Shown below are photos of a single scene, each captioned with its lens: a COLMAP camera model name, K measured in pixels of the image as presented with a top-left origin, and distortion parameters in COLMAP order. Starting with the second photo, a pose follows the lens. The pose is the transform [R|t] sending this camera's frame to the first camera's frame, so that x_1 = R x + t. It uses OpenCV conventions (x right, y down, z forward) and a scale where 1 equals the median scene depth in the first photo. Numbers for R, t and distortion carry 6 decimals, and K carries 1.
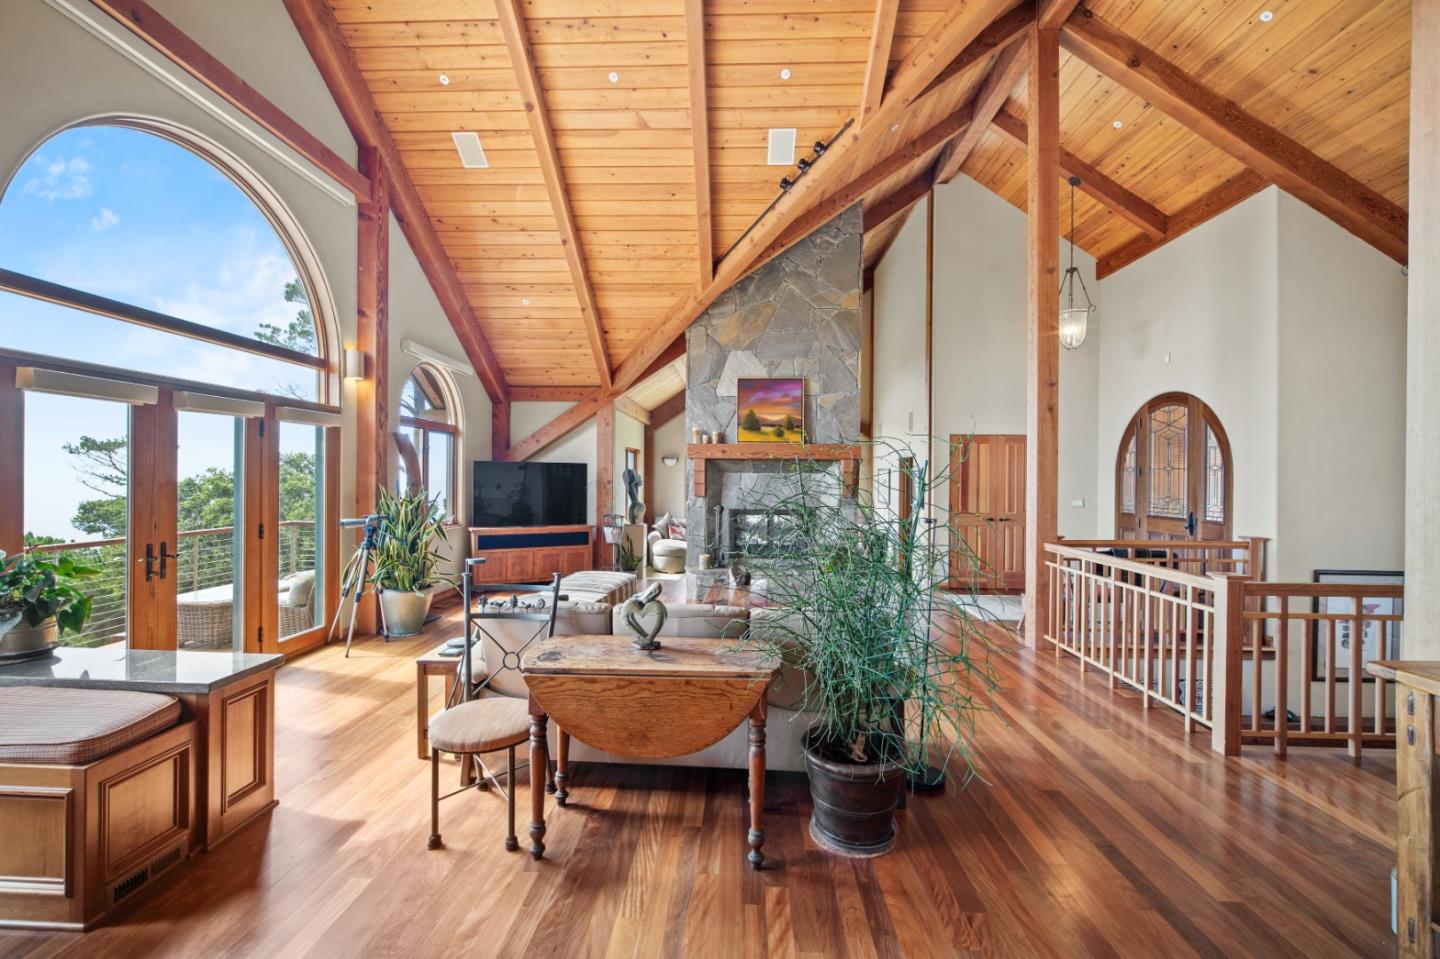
lens RADIAL K [[610.4, 0, 721.2], [0, 610.4, 475.5], [0, 0, 1]] dist [-0.004257, -0.000302]
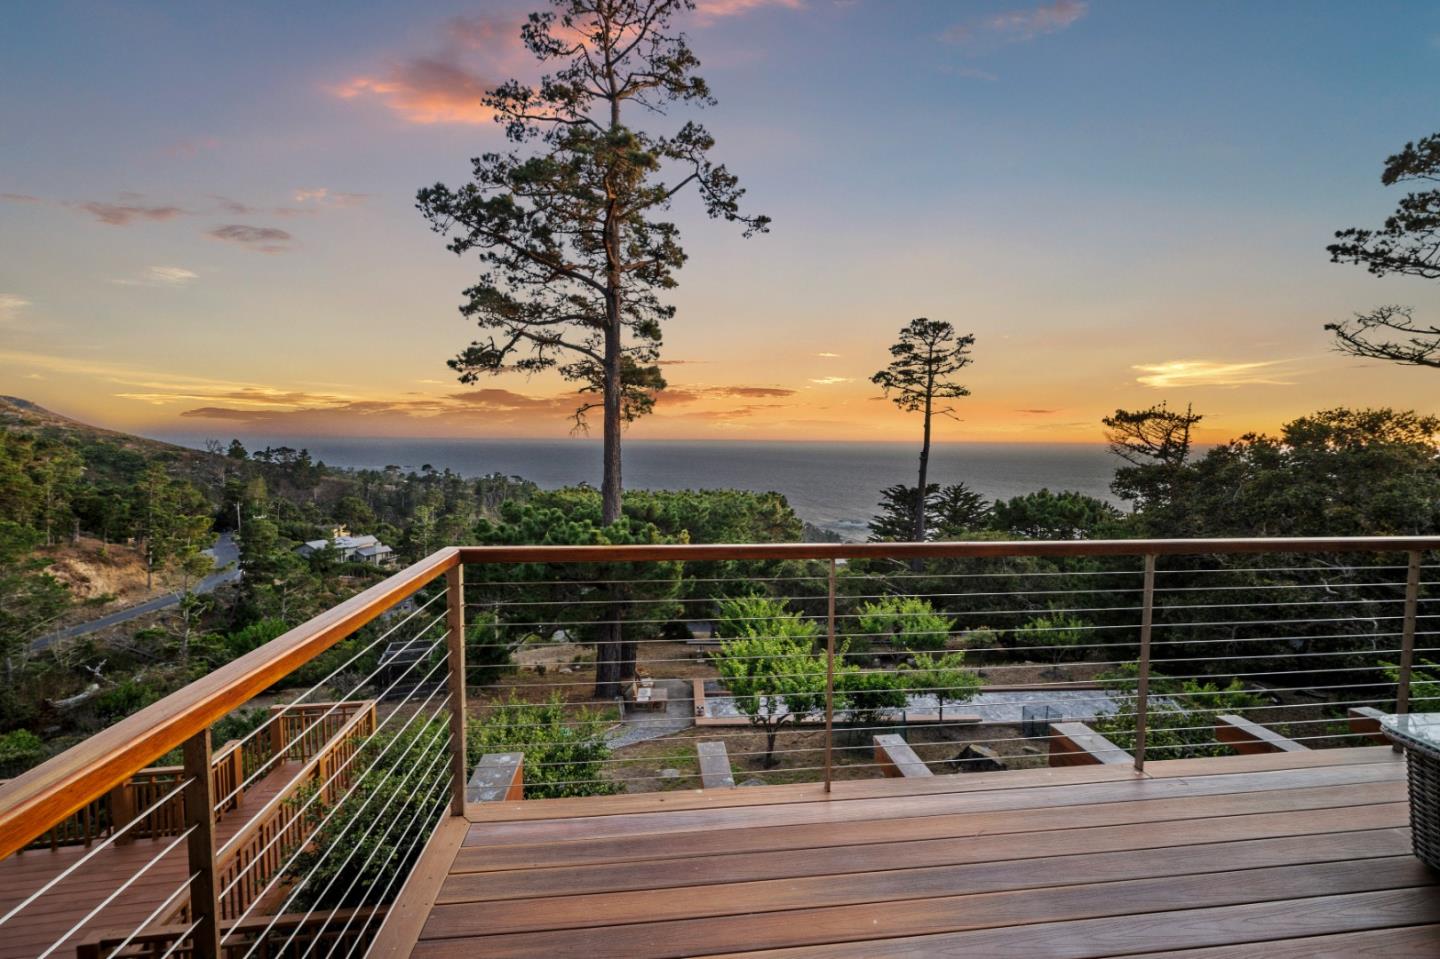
lens RADIAL K [[580.0, 0, 723.6], [0, 580.0, 482.6], [0, 0, 1]] dist [-0.003867, -0.000028]
pose [[0.169228, 0.068035, -0.983226, -0.644392], [-0.012988, 0.997682, 0.066800, 0.040565], [0.985491, 0.001465, 0.169719, 0.568515]]
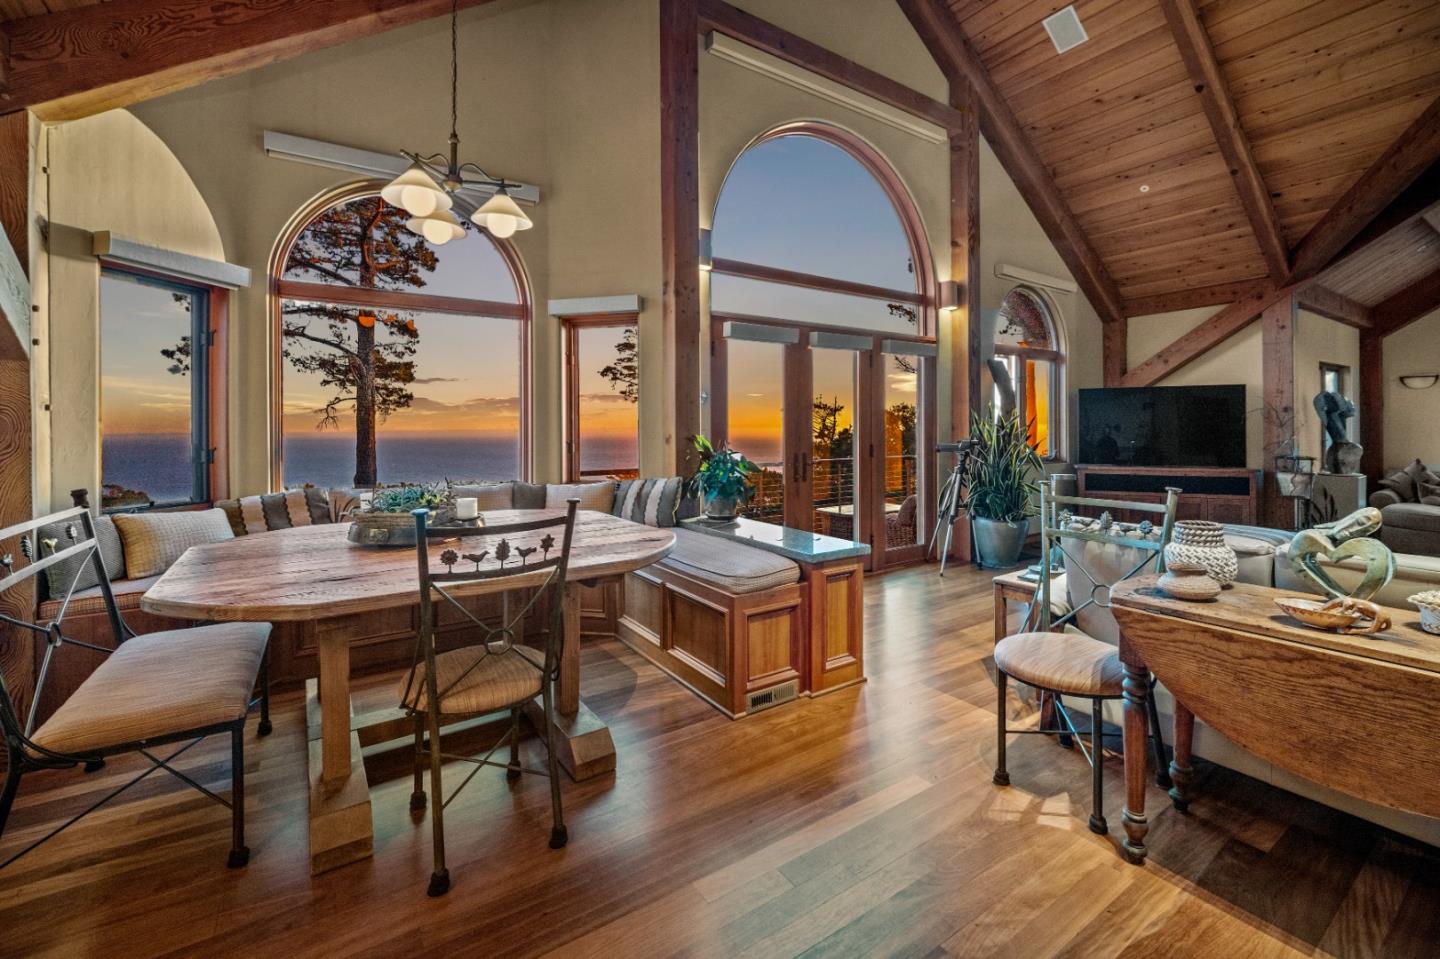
lens RADIAL K [[610.4, 0, 708.9], [0, 610.4, 432.4], [0, 0, 1]] dist [-0.004257, -0.000302]
pose [[0.580850, -0.006091, -0.813988, 0.000198], [0.008327, 0.999964, -0.001541, 0.046806], [0.813968, -0.005883, 0.580880, 0.068685]]
